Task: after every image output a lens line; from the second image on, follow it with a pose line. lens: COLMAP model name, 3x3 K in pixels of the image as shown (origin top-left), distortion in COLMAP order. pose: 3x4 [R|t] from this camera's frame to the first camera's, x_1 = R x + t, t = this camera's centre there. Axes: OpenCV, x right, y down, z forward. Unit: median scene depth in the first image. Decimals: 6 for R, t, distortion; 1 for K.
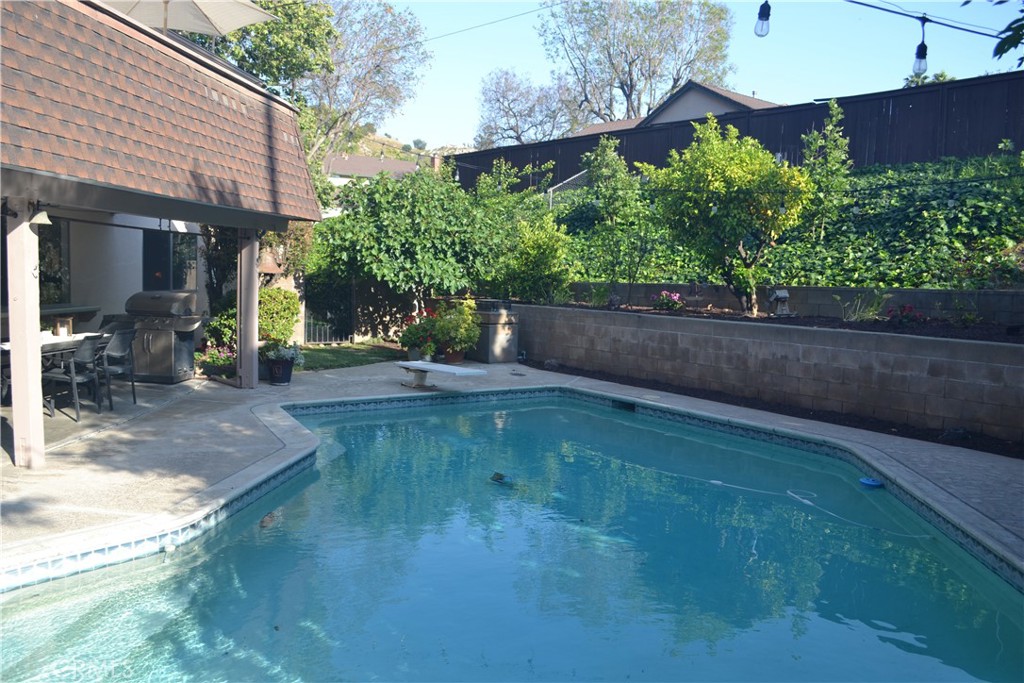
lens RADIAL K [[847.5, 0, 506.8], [0, 847.5, 343.4], [0, 0, 1]] dist [-0.081474, 0.012307]
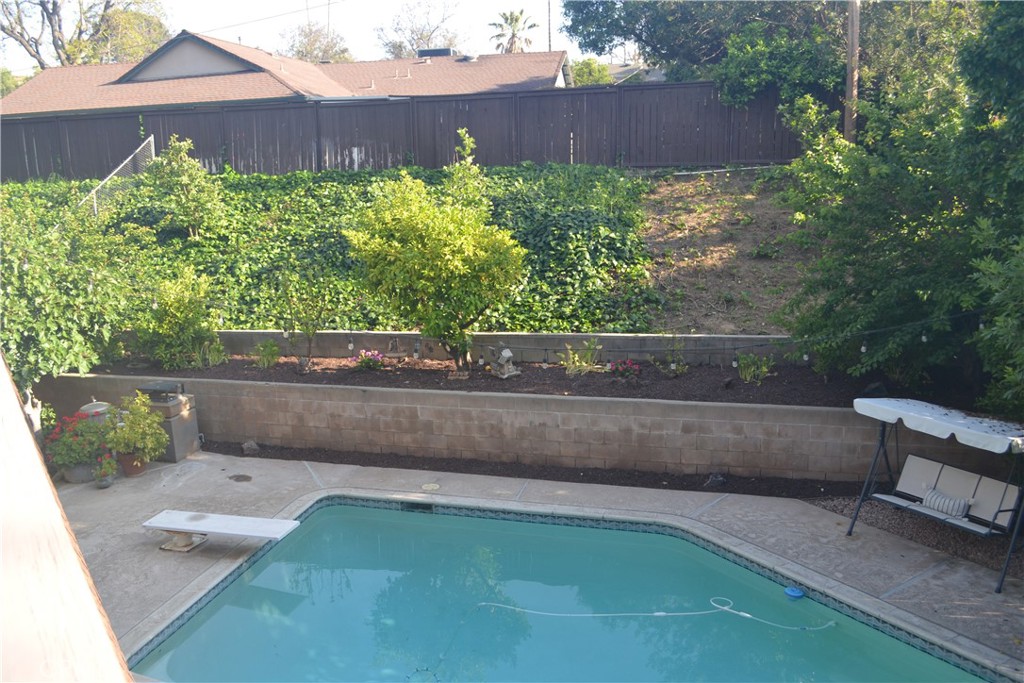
lens RADIAL K [[847.5, 0, 506.8], [0, 847.5, 343.4], [0, 0, 1]] dist [-0.081474, 0.012307]
pose [[0.748545, -0.186286, 0.636378, -0.331657], [0.092813, 0.979713, 0.177617, -0.247053], [-0.656556, -0.073890, 0.750650, 0.184234]]
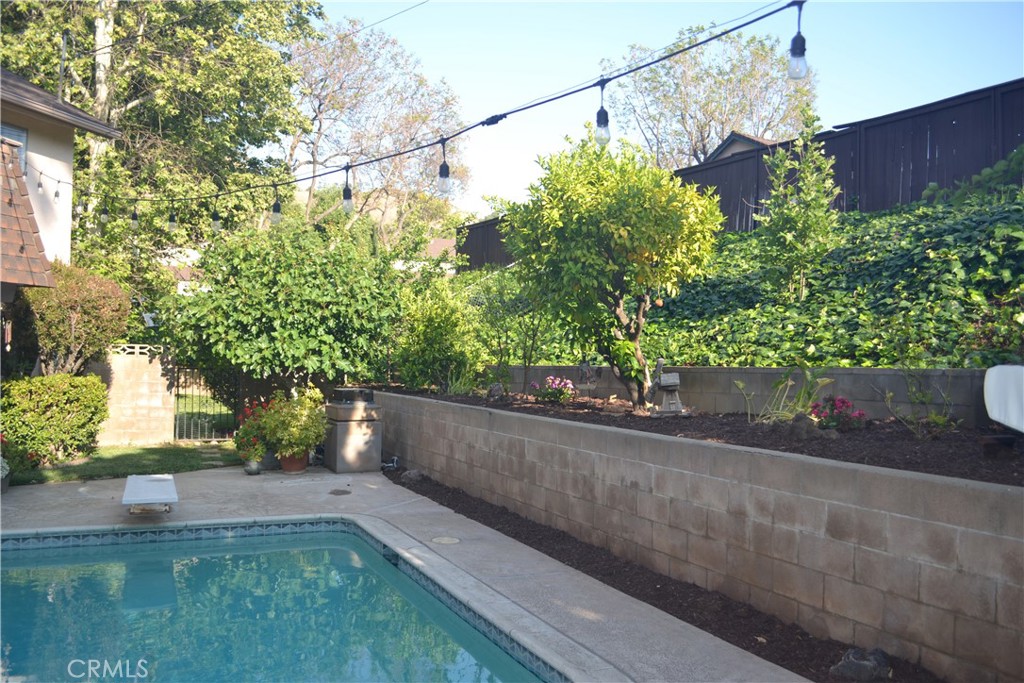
lens RADIAL K [[830.4, 0, 512.0], [0, 830.4, 341.5], [0, 0, 1]] dist [-0.075482, -0.000381]
pose [[0.986536, -0.012623, -0.163056, 0.294821], [-0.004309, 0.994664, -0.103076, -0.020870], [0.163487, 0.102391, 0.981218, 0.338088]]
